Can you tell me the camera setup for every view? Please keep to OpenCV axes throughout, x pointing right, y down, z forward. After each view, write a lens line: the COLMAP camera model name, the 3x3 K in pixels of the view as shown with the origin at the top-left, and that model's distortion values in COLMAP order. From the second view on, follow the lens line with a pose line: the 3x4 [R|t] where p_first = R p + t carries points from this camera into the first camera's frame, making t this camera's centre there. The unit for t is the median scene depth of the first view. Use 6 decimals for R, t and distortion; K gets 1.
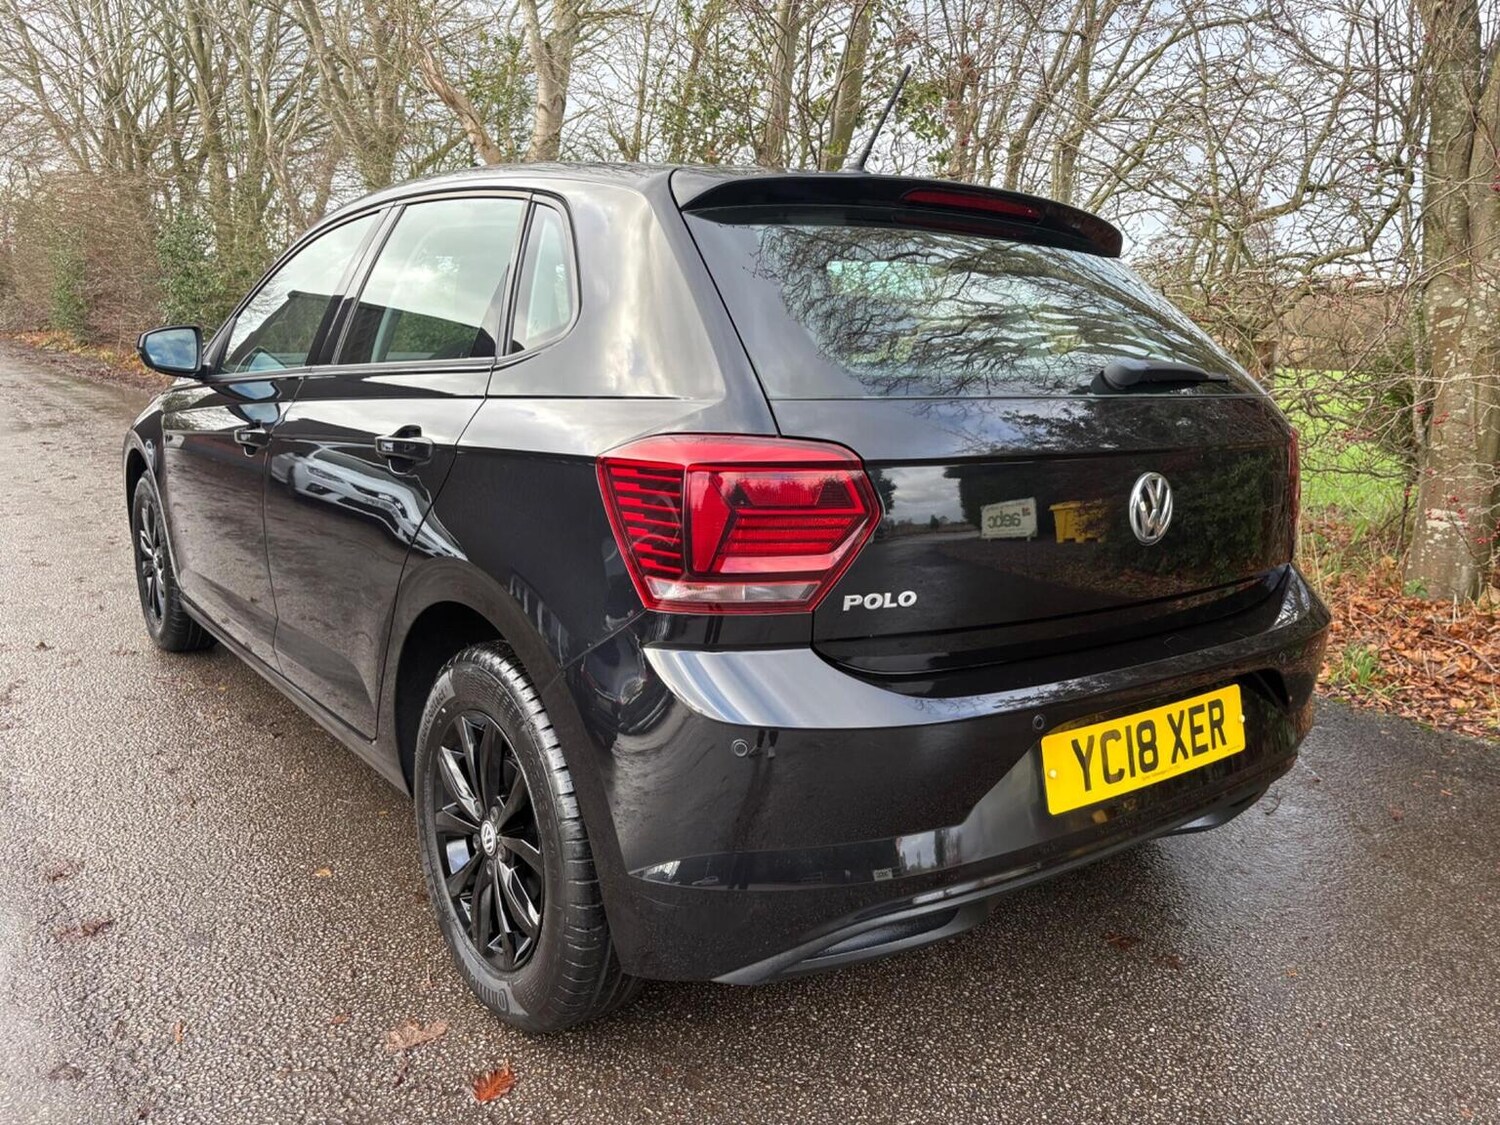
lens RADIAL K [[1136.1, 0, 750.4], [0, 1136.1, 573.5], [0, 0, 1]] dist [0.049178, -0.053399]
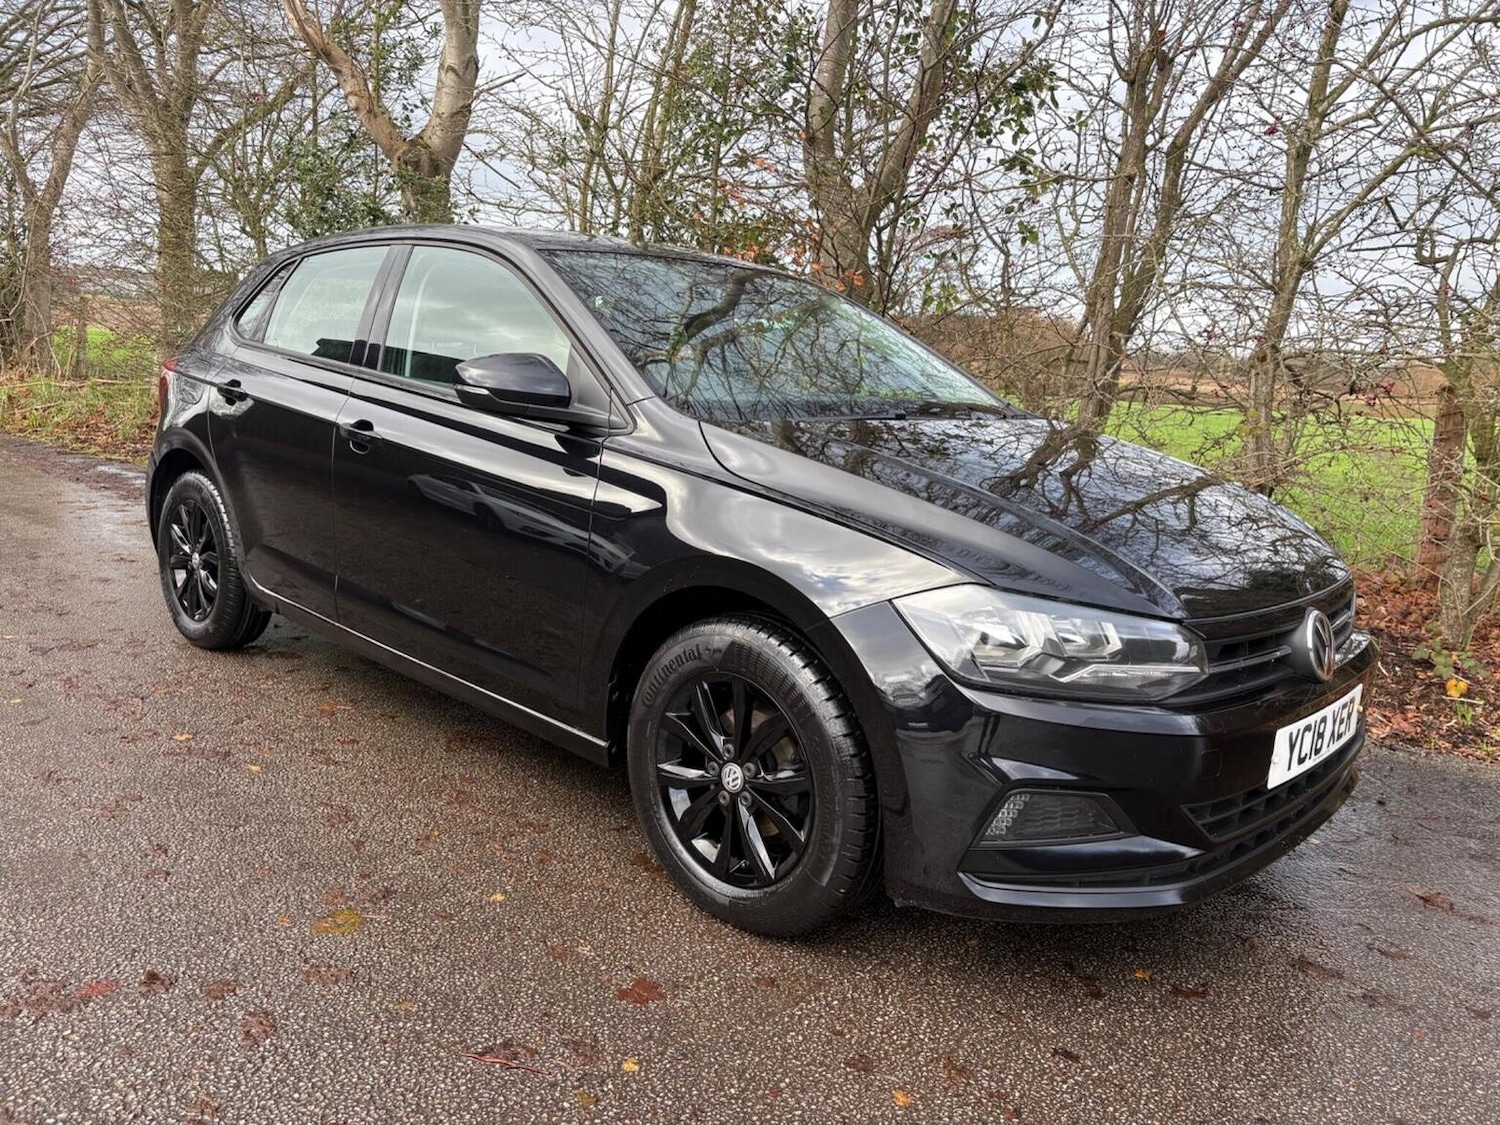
lens RADIAL K [[1138.1, 0, 743.4], [0, 1138.1, 562.8], [0, 0, 1]] dist [0.041380, -0.045043]
pose [[0.969102, -0.021307, 0.245739, -0.595335], [0.026602, 0.999480, -0.018246, -0.125415], [-0.245222, 0.024220, 0.969164, 0.547292]]
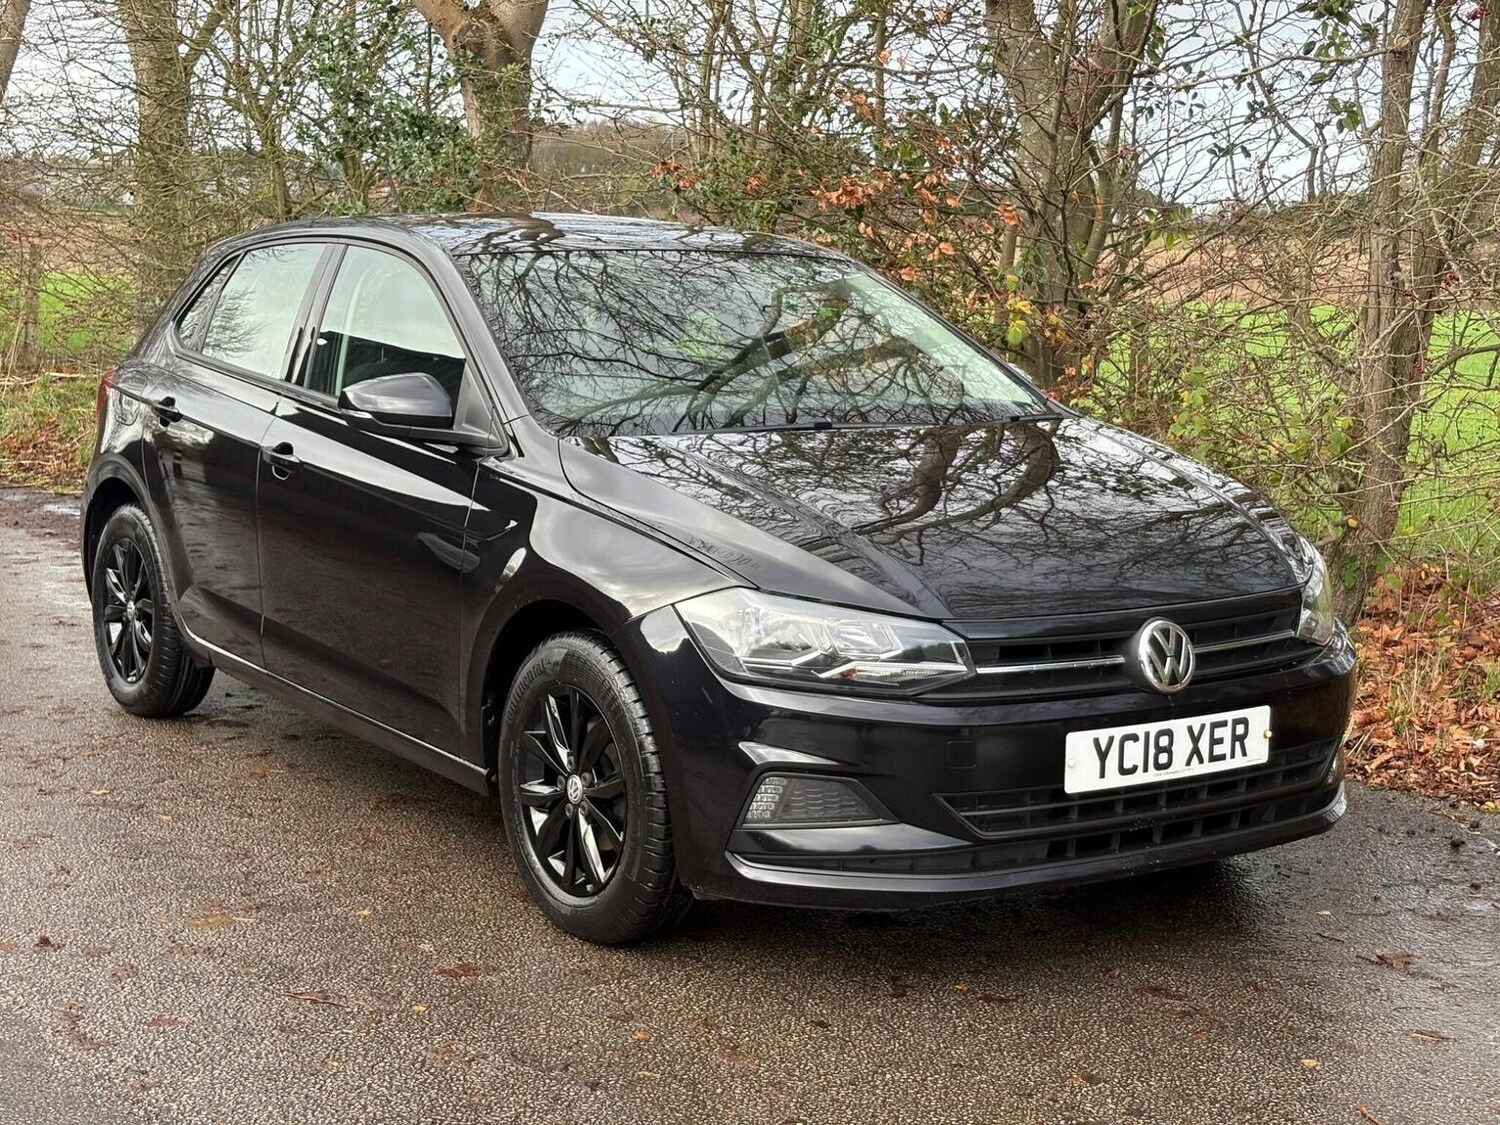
lens RADIAL K [[2253.3, 0, 770.2], [0, 2253.3, 564.4], [0, 0, 1]] dist [0.247050, -1.045258]
pose [[0.999070, -0.024009, 0.035822, -0.355516], [0.026631, 0.996858, -0.074595, -0.036911], [-0.033918, 0.075480, 0.996570, -0.202334]]
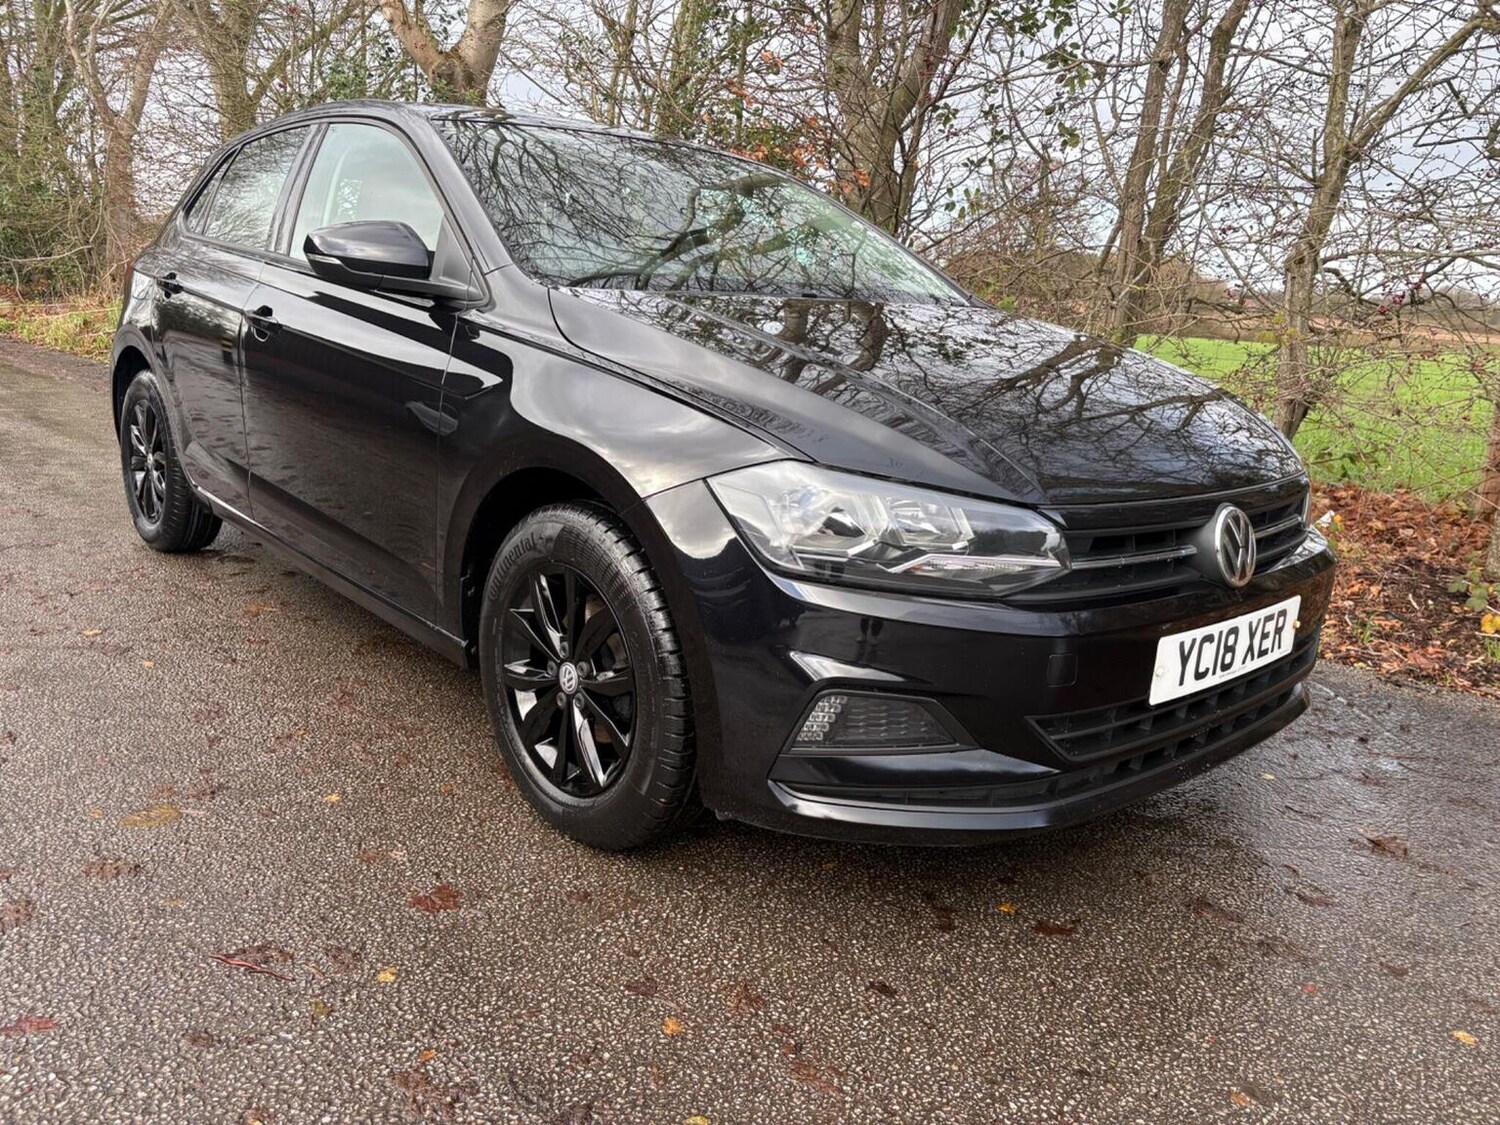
lens RADIAL K [[1139.1, 0, 744.7], [0, 1139.1, 550.5], [0, 0, 1]] dist [0.038975, -0.042511]
pose [[0.986684, -0.011983, 0.162206, -0.436323], [0.008704, 0.999743, 0.020911, -0.090753], [-0.162415, -0.019220, 0.986535, 0.580679]]
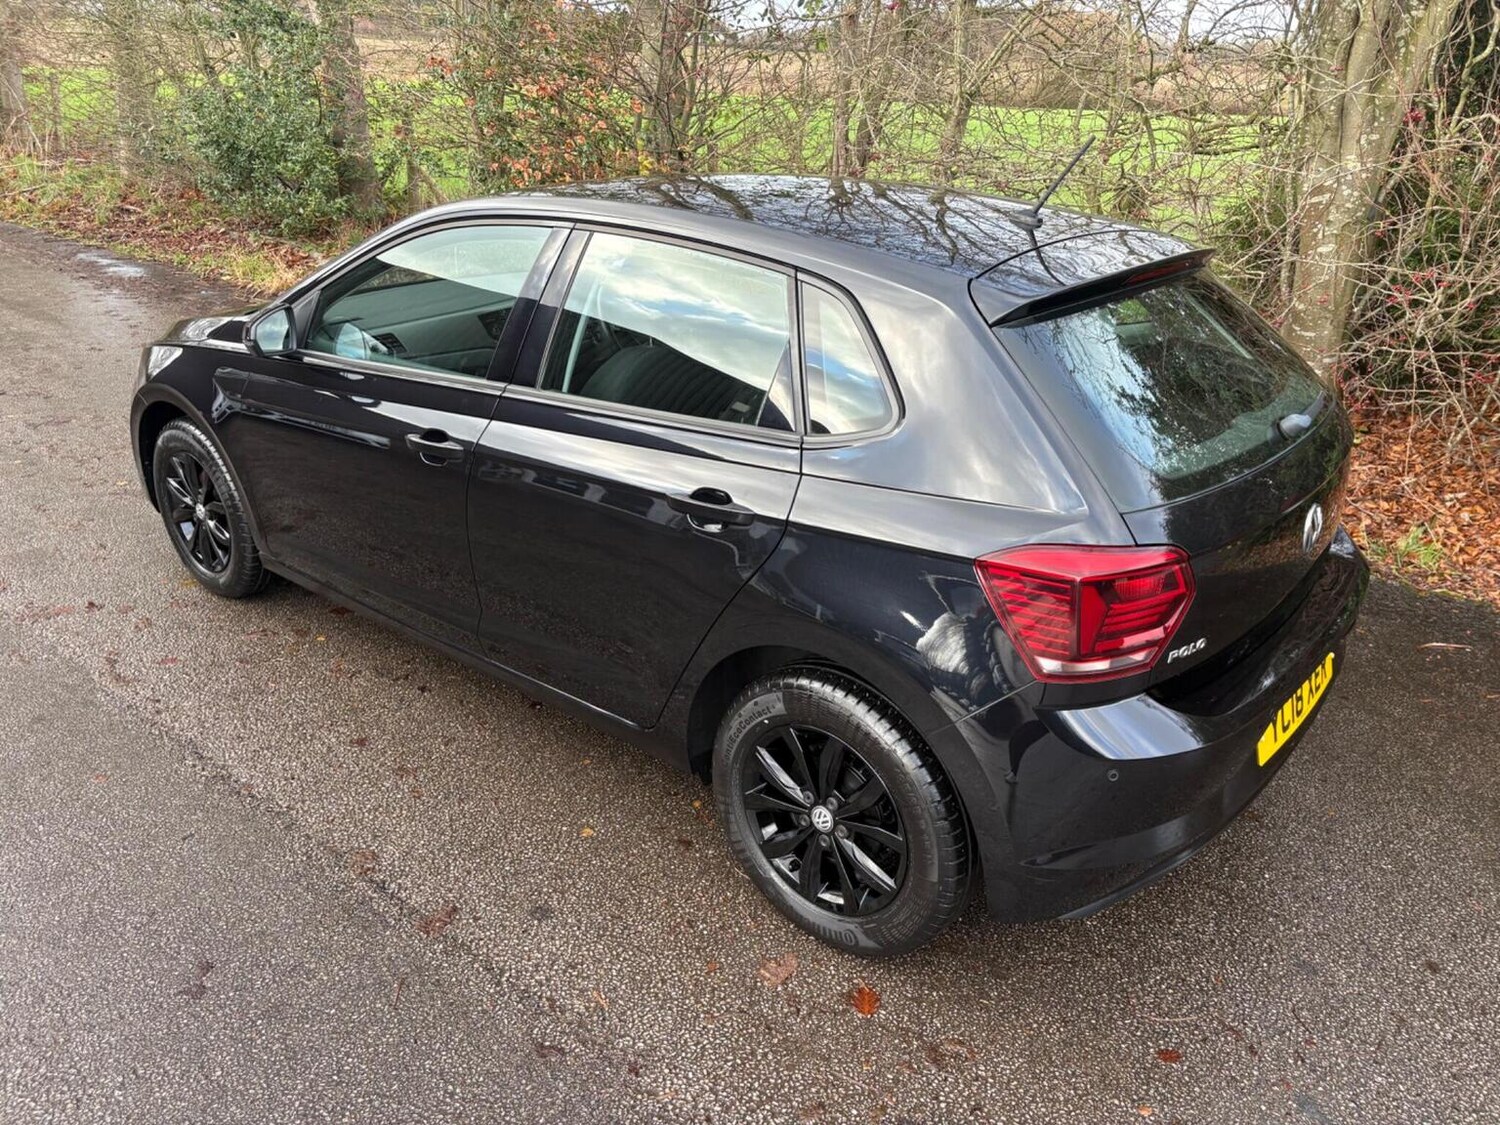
lens RADIAL K [[1134.2, 0, 744.4], [0, 1134.2, 564.8], [0, 0, 1]] dist [0.048276, -0.049428]
pose [[0.974937, -0.094917, 0.201218, -0.319958], [0.050833, 0.975538, 0.213875, -0.189051], [-0.216596, -0.198286, 0.955913, -0.079287]]
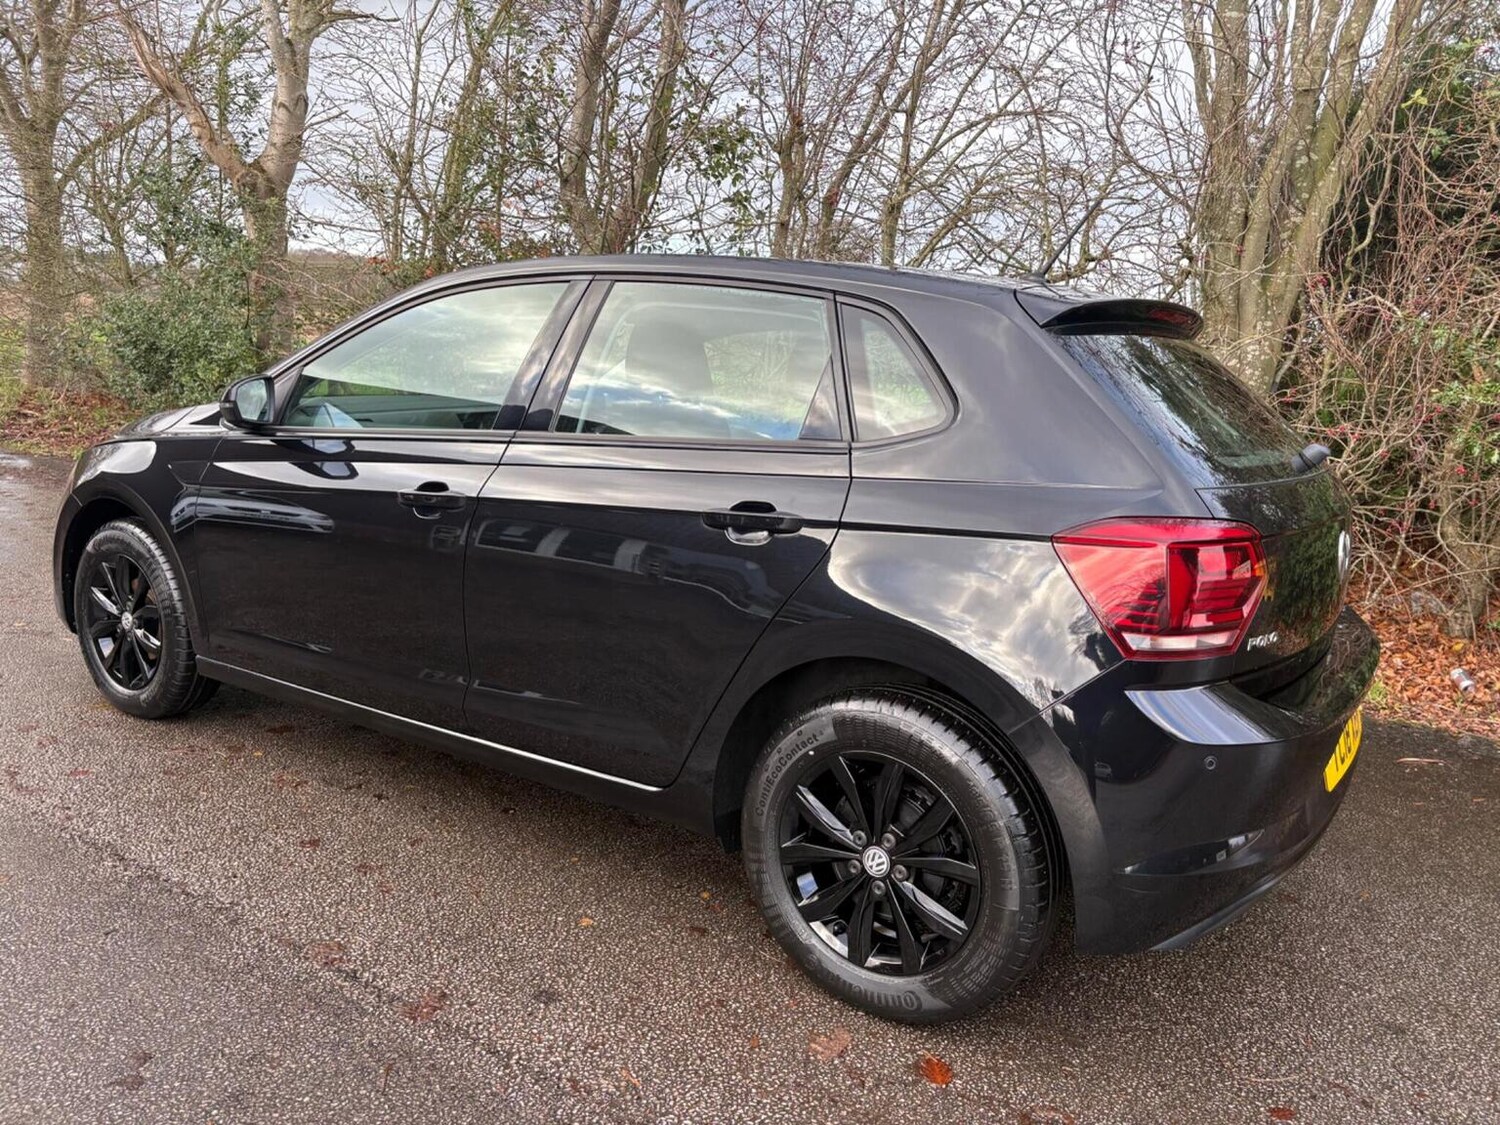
lens RADIAL K [[1136.6, 0, 753.6], [0, 1136.6, 559.3], [0, 0, 1]] dist [0.041470, -0.043181]
pose [[0.946122, -0.034250, 0.321993, -0.415861], [0.039054, 0.999201, -0.008472, -0.039363], [-0.321446, 0.020590, 0.946704, -0.029215]]
